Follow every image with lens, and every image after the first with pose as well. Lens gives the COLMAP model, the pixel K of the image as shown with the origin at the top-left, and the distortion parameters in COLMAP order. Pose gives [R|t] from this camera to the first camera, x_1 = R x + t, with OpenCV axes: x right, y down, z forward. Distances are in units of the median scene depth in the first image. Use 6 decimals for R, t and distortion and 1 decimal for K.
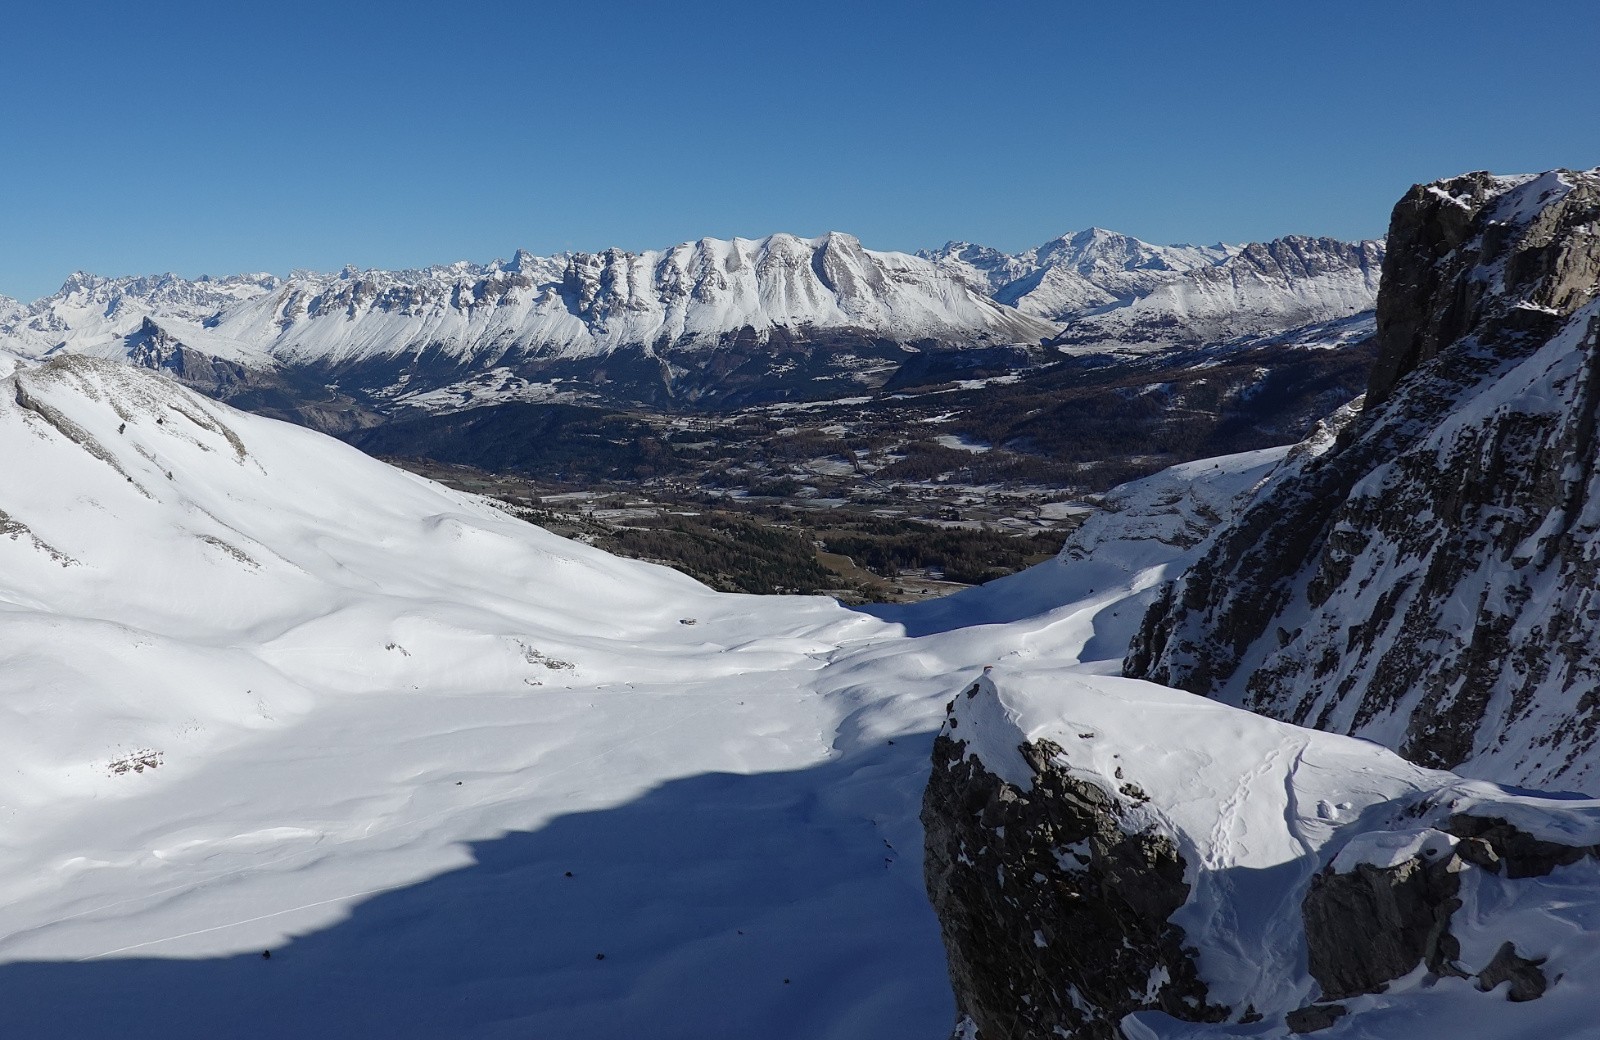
lens RADIAL K [[1492.8, 0, 568.6], [0, 1492.8, 248.8], [0, 0, 1]] dist [0.000101, -0.015491]
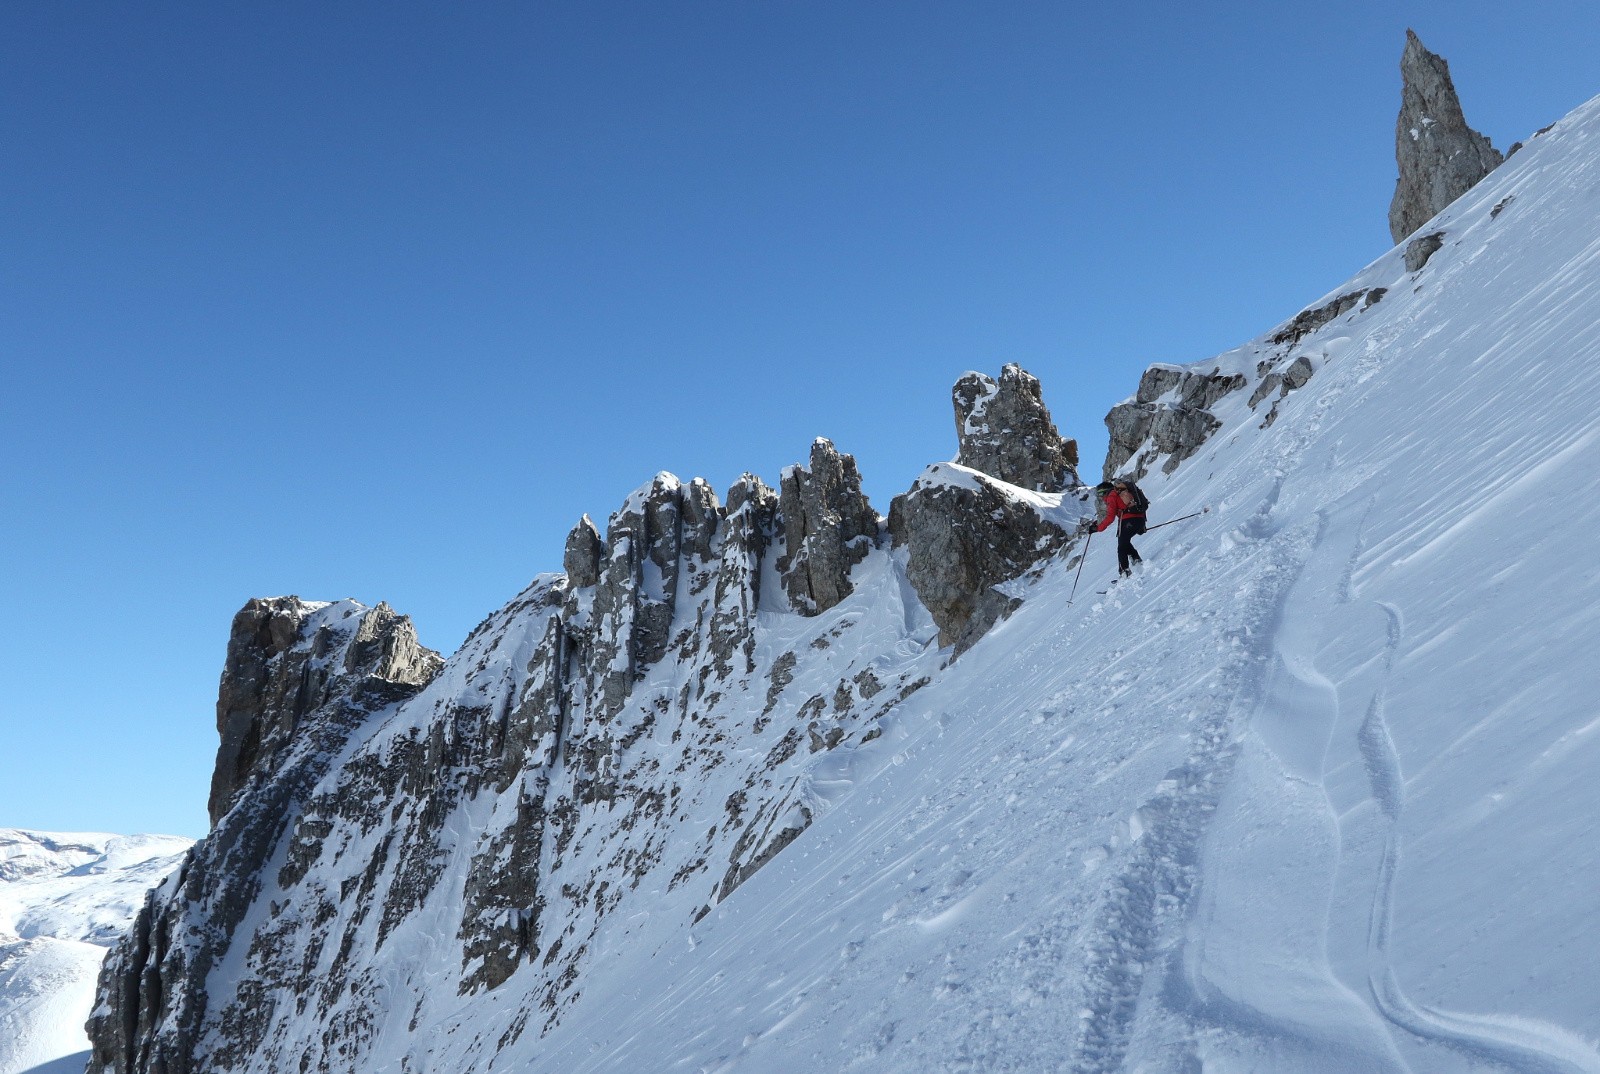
lens RADIAL K [[1614.6, 0, 892.6], [0, 1614.6, 594.3], [0, 0, 1]] dist [0.003659, -0.027678]
pose [[0.383791, 0.149458, 0.911244, -0.558530], [0.028157, 0.984462, -0.173326, 0.254181], [-0.922990, 0.092179, 0.373620, 0.033547]]
